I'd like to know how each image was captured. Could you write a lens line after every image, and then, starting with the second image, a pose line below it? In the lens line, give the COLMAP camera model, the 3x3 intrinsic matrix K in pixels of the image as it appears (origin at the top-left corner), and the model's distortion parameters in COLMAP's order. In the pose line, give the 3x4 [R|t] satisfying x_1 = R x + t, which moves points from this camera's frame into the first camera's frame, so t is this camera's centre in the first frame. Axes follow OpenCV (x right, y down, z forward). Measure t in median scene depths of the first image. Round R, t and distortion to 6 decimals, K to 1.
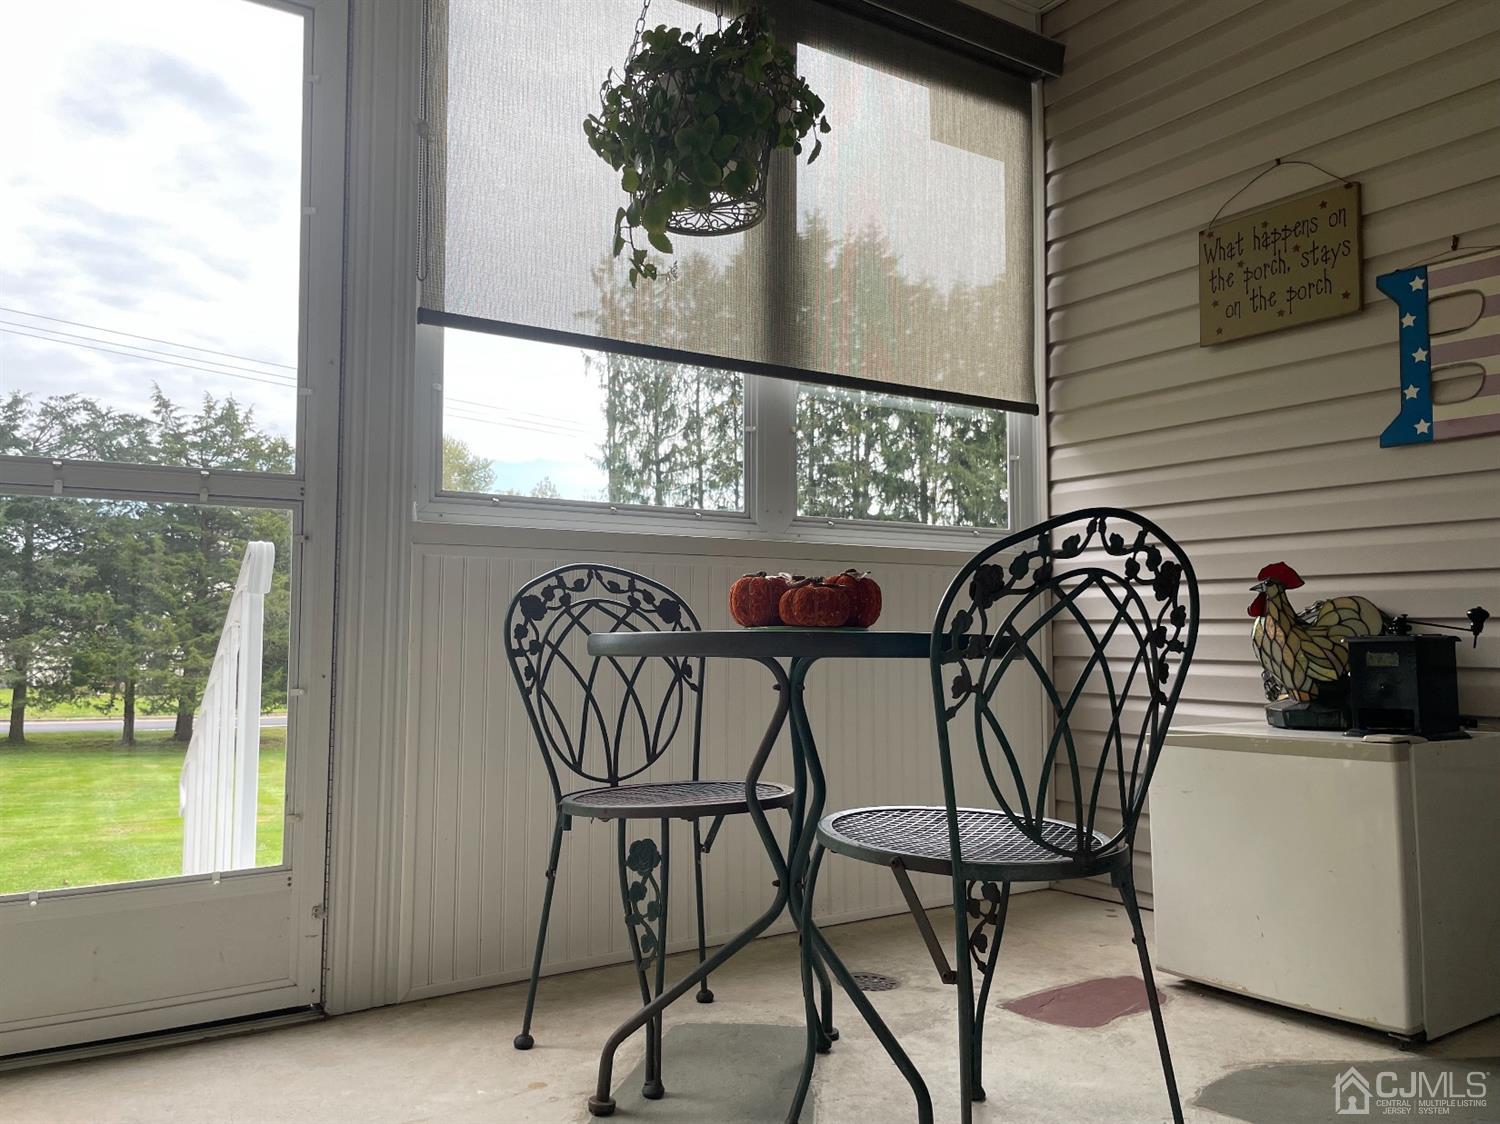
lens RADIAL K [[1127.2, 0, 733.8], [0, 1127.2, 551.4], [0, 0, 1]] dist [0.083030, -0.117315]
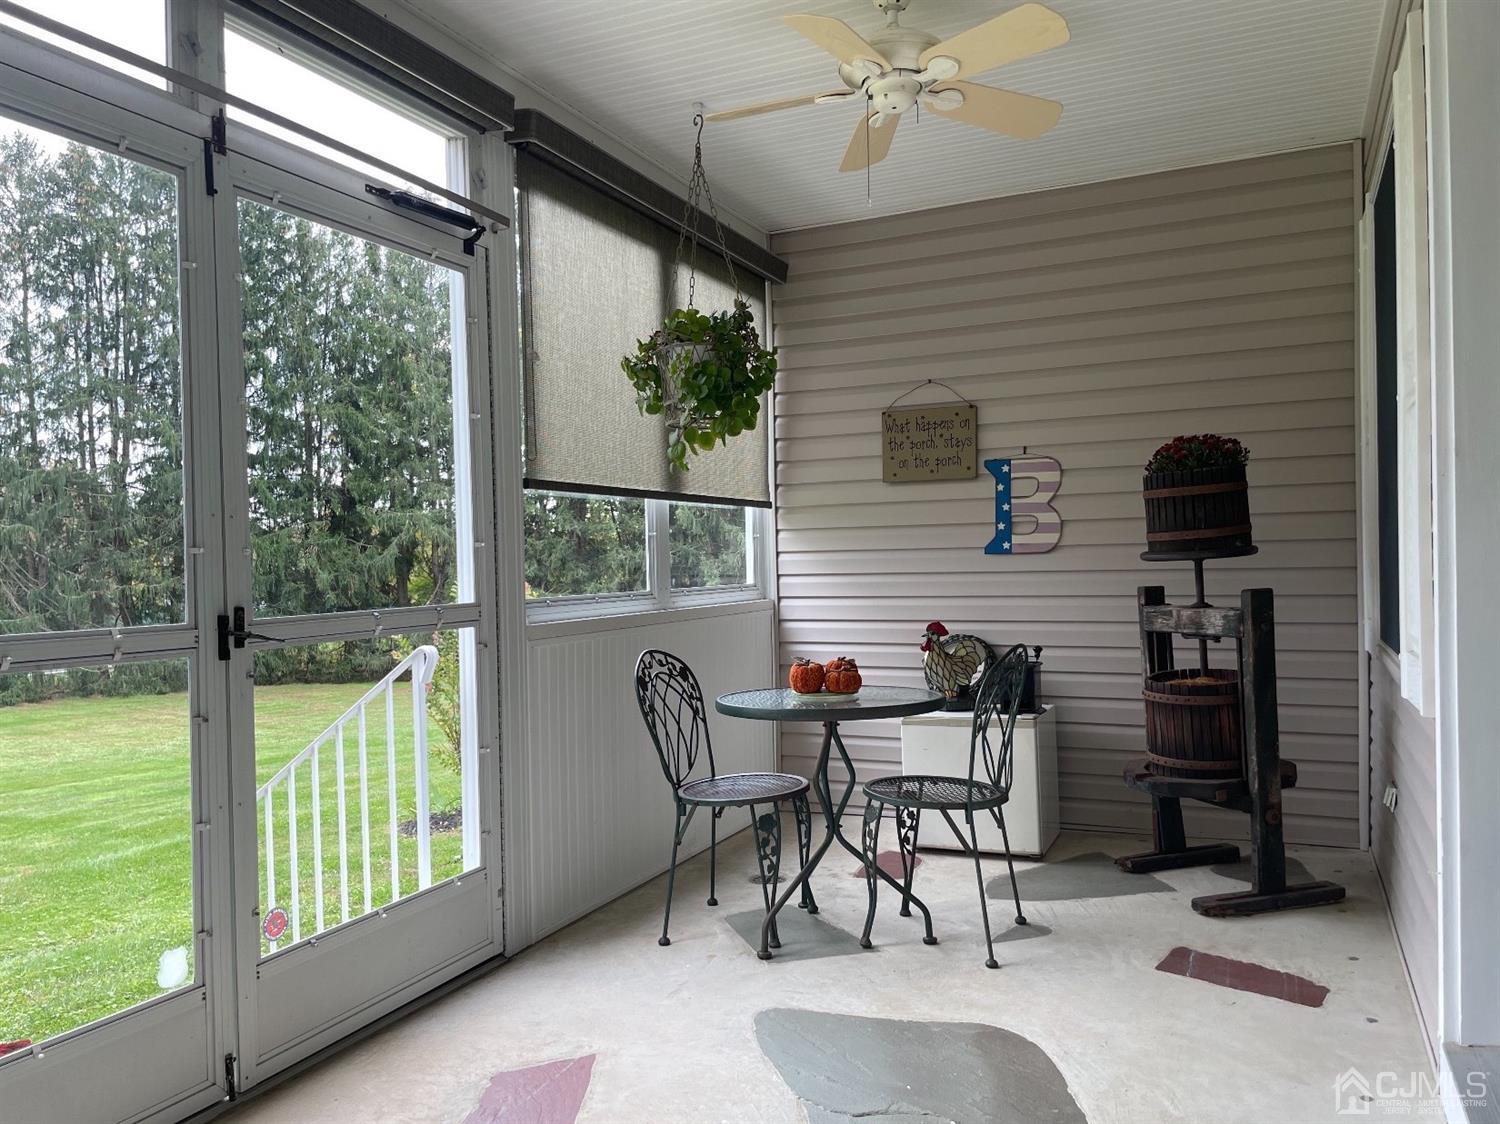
lens RADIAL K [[1127.2, 0, 752.4], [0, 1127.2, 574.8], [0, 0, 1]] dist [0.083030, -0.117315]
pose [[0.841726, -0.025897, 0.539283, -0.698907], [-0.016600, 0.997135, 0.073793, -0.173619], [-0.539650, -0.071065, 0.838885, -0.323467]]
